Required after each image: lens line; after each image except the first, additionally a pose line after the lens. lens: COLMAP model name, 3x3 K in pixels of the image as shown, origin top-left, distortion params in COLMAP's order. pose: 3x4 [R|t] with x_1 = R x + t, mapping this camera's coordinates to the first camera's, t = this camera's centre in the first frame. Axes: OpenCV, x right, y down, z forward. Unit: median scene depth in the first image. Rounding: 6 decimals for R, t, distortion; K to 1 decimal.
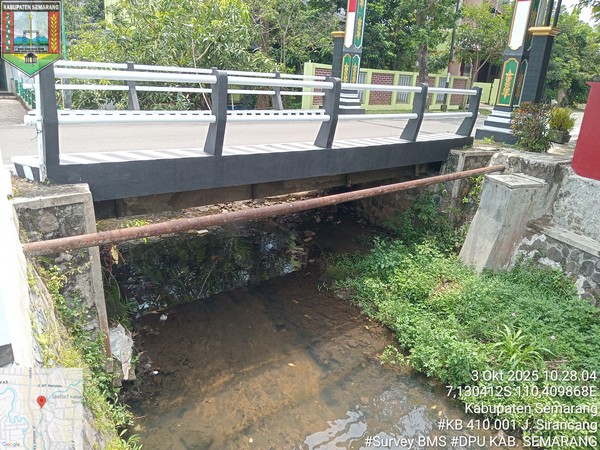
lens RADIAL K [[468.6, 0, 300.0], [0, 468.6, 225.0], [0, 0, 1]] dist [-0.031718, 0.000035]
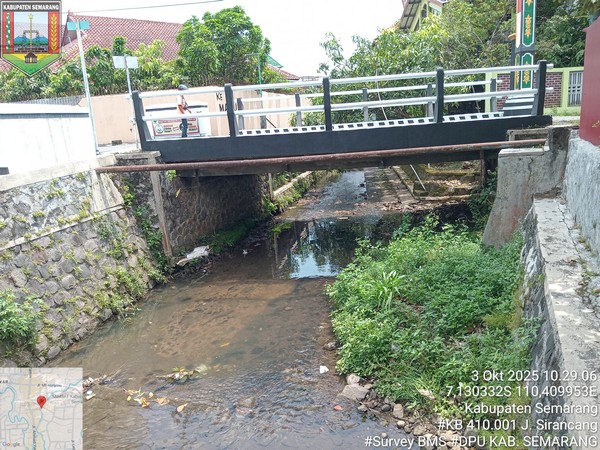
lens RADIAL K [[468.6, 0, 300.0], [0, 468.6, 225.0], [0, 0, 1]] dist [-0.031718, 0.000035]
pose [[0.712356, 0.049216, -0.700091, 0.876730], [-0.108664, 0.993243, -0.040742, 0.153321], [0.693355, 0.105098, 0.712891, 0.031050]]
